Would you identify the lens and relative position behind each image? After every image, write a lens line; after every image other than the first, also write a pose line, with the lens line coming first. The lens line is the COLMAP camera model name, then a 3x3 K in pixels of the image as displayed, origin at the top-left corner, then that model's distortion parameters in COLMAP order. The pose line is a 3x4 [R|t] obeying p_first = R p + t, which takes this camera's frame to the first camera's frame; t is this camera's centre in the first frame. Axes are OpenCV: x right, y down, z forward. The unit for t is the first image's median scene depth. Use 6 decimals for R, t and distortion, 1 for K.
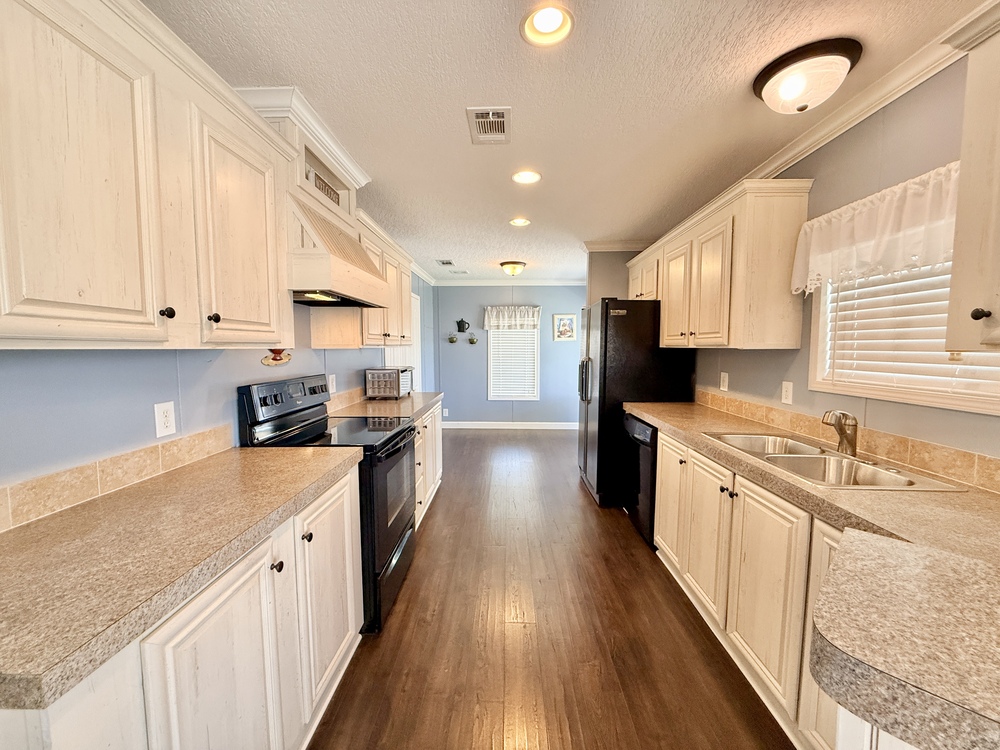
lens RADIAL K [[400.1, 0, 493.6], [0, 400.1, 375.2], [0, 0, 1]] dist [0.007078, -0.000202]
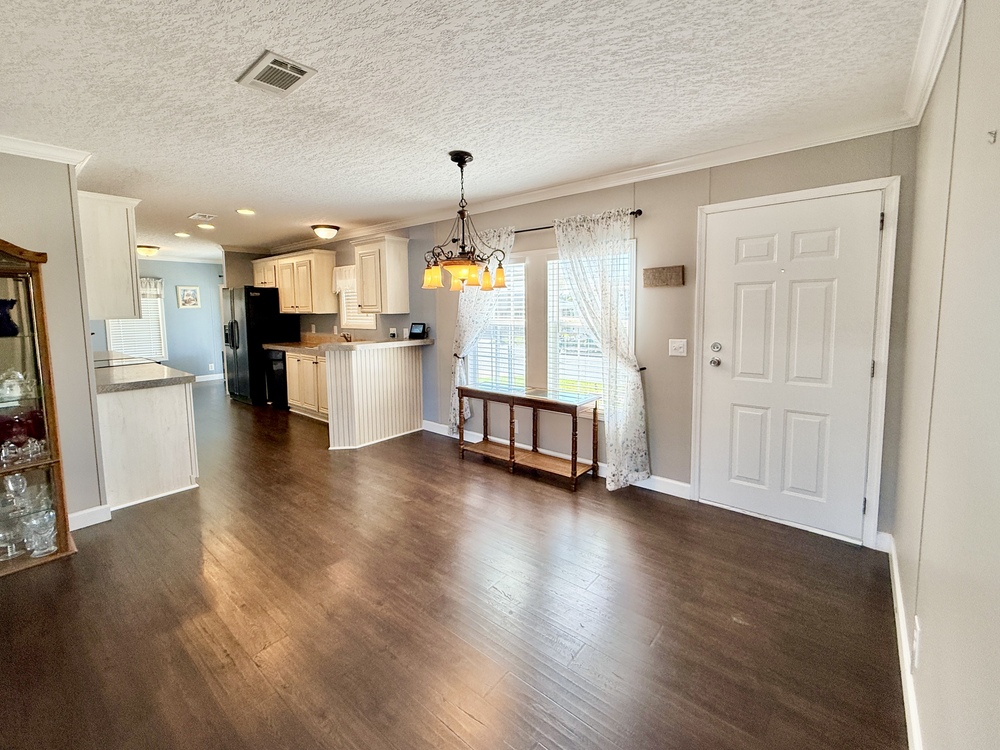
lens RADIAL K [[433.9, 0, 493.9], [0, 433.9, 345.5], [0, 0, 1]] dist [0.001451, 0.000299]
pose [[0.623275, -0.078235, 0.778079, -0.695975], [0.068657, 0.996615, 0.045212, 0.073199], [-0.778983, 0.025241, 0.626537, -1.318743]]
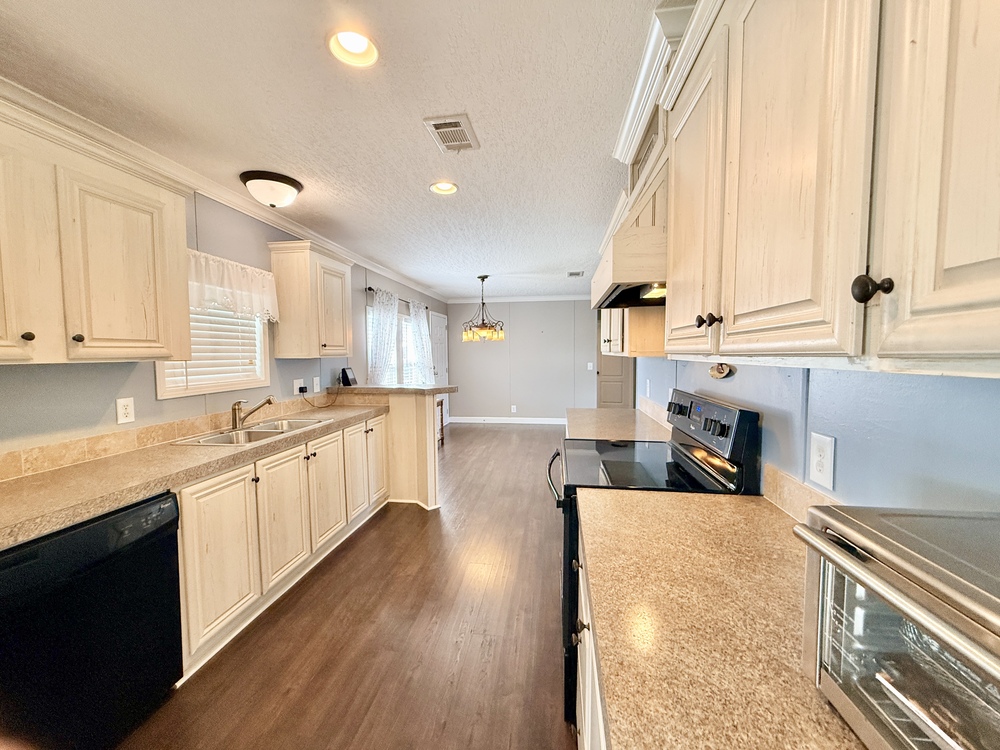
lens RADIAL K [[400.1, 0, 498.6], [0, 400.1, 375.9], [0, 0, 1]] dist [0.007078, -0.000202]
pose [[-0.993048, 0.000700, 0.117711, -0.175747], [0.016198, 0.991282, 0.130755, -0.118351], [-0.116593, 0.131753, -0.984402, 1.531898]]
